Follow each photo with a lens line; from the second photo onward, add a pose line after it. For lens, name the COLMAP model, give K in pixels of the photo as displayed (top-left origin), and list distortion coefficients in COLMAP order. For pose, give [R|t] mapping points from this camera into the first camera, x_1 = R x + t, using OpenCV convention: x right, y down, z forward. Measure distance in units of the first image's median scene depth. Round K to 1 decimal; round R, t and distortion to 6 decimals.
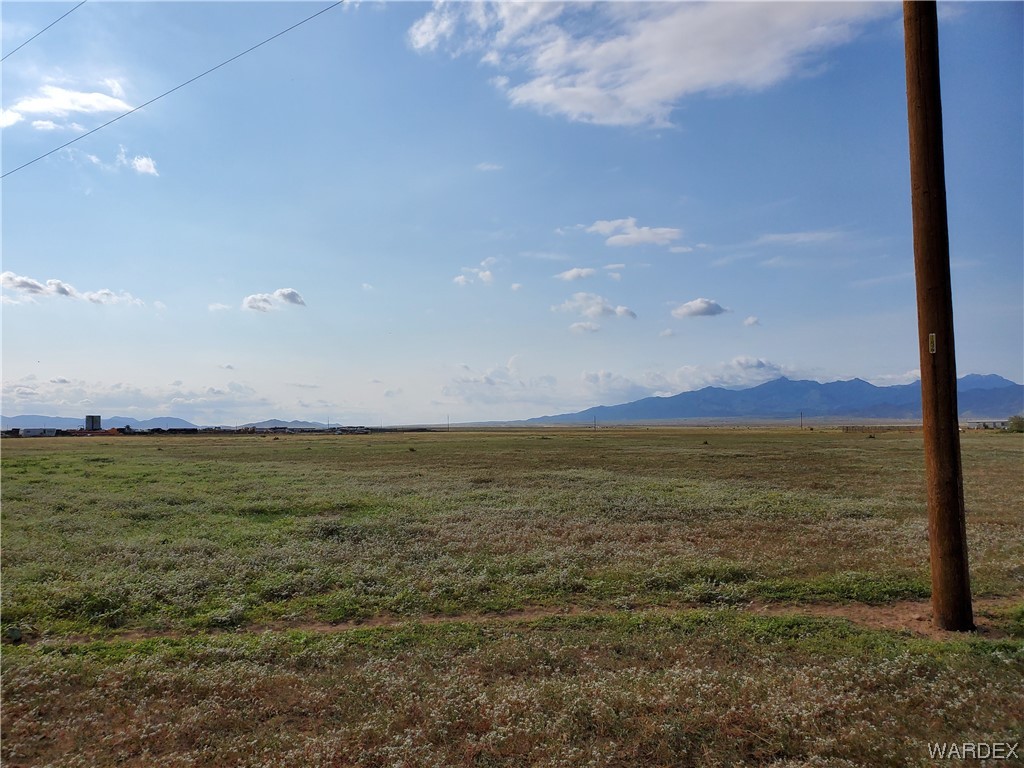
lens RADIAL K [[798.8, 0, 492.5], [0, 798.8, 380.3], [0, 0, 1]] dist [0.015606, 0.005254]
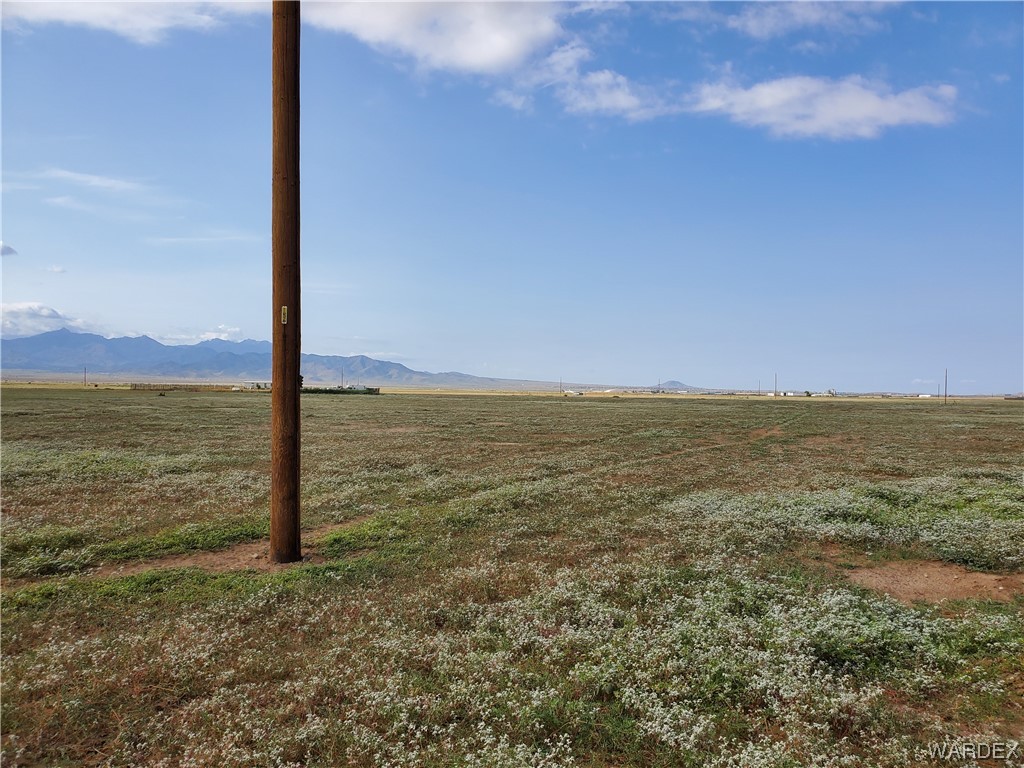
lens RADIAL K [[802.3, 0, 513.2], [0, 802.3, 324.1], [0, 0, 1]] dist [0.013887, -0.008204]
pose [[0.642512, 0.081183, 0.761963, -0.124377], [-0.068561, 0.996474, -0.048356, -0.000496], [-0.763203, -0.021172, 0.645812, 0.001165]]
